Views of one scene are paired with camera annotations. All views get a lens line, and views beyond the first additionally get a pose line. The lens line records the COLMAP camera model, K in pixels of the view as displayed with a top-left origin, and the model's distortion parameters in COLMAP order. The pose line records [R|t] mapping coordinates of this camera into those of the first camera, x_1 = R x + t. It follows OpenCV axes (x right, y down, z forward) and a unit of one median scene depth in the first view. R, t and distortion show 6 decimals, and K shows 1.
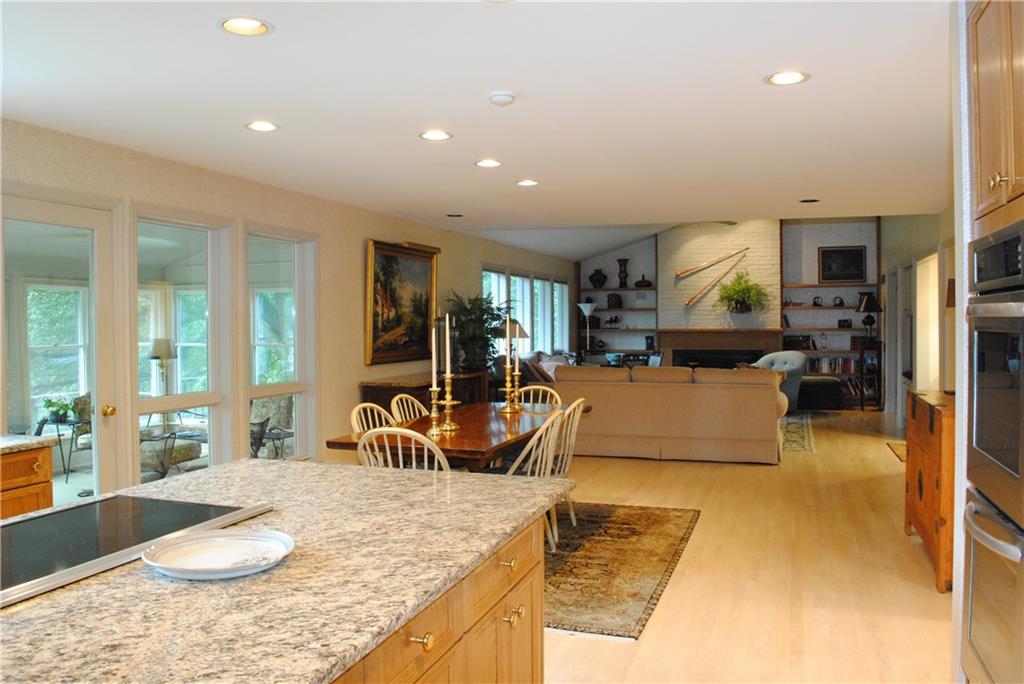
lens RADIAL K [[813.3, 0, 518.7], [0, 813.3, 338.0], [0, 0, 1]] dist [-0.079418, 0.013240]
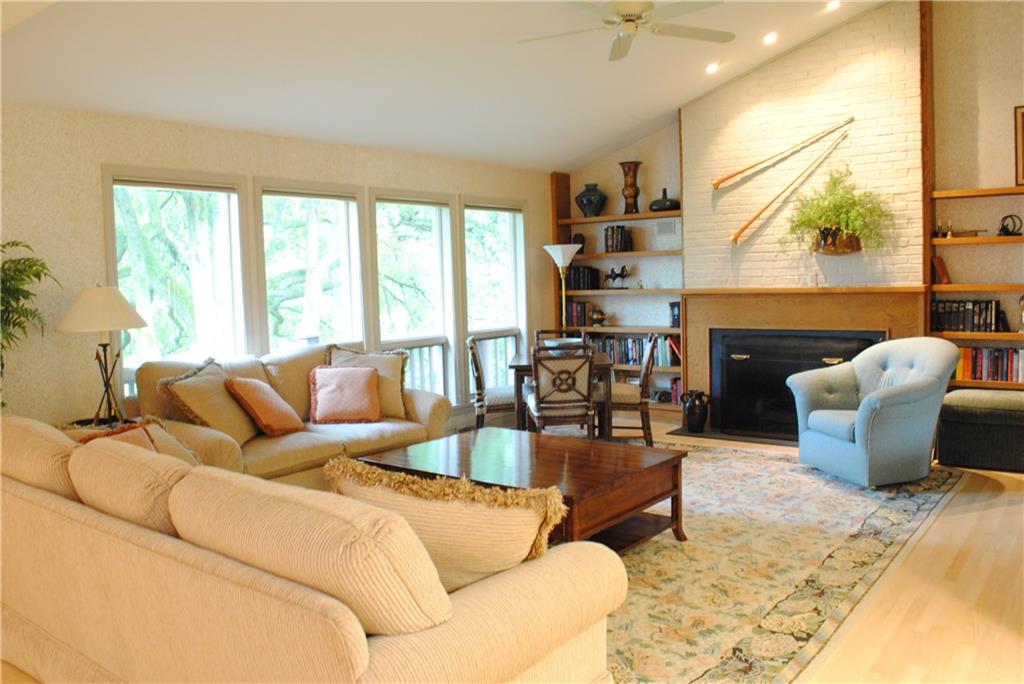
lens RADIAL K [[813.3, 0, 521.4], [0, 813.3, 332.6], [0, 0, 1]] dist [-0.079418, 0.013240]
pose [[0.945822, 0.001875, -0.324681, 0.247133], [0.016166, 0.998471, 0.052859, -0.012625], [0.324284, -0.055244, 0.944345, 0.470679]]
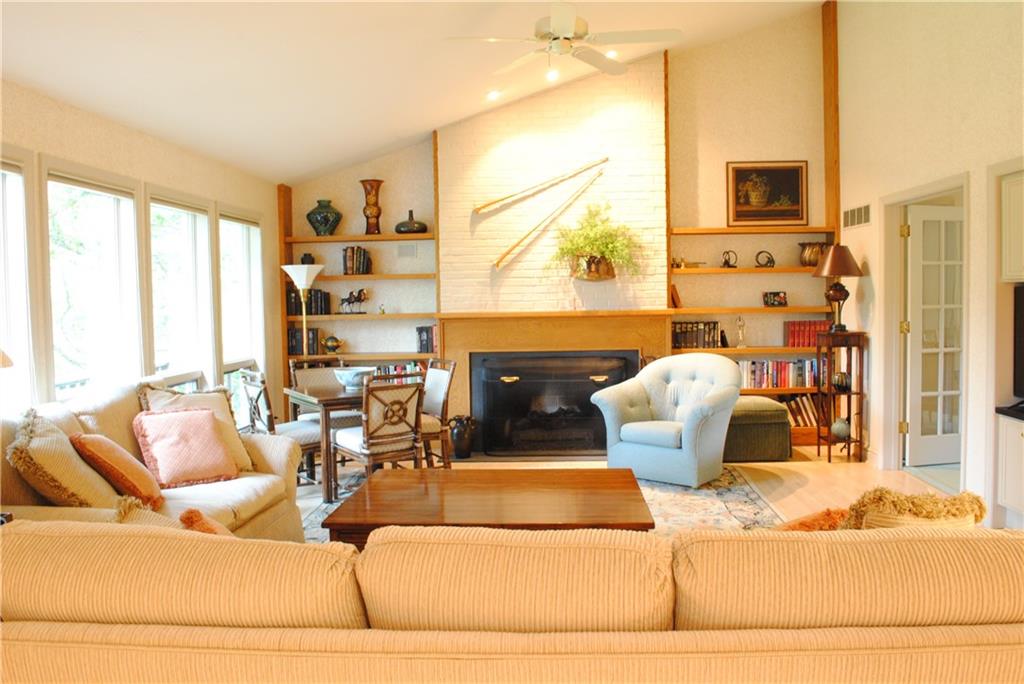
lens RADIAL K [[813.3, 0, 512.7], [0, 813.3, 334.9], [0, 0, 1]] dist [-0.079418, 0.013240]
pose [[0.961595, -0.023762, 0.273441, 0.073942], [0.016540, 0.999452, 0.028685, -0.011701], [-0.273973, -0.023061, 0.961461, 0.491681]]
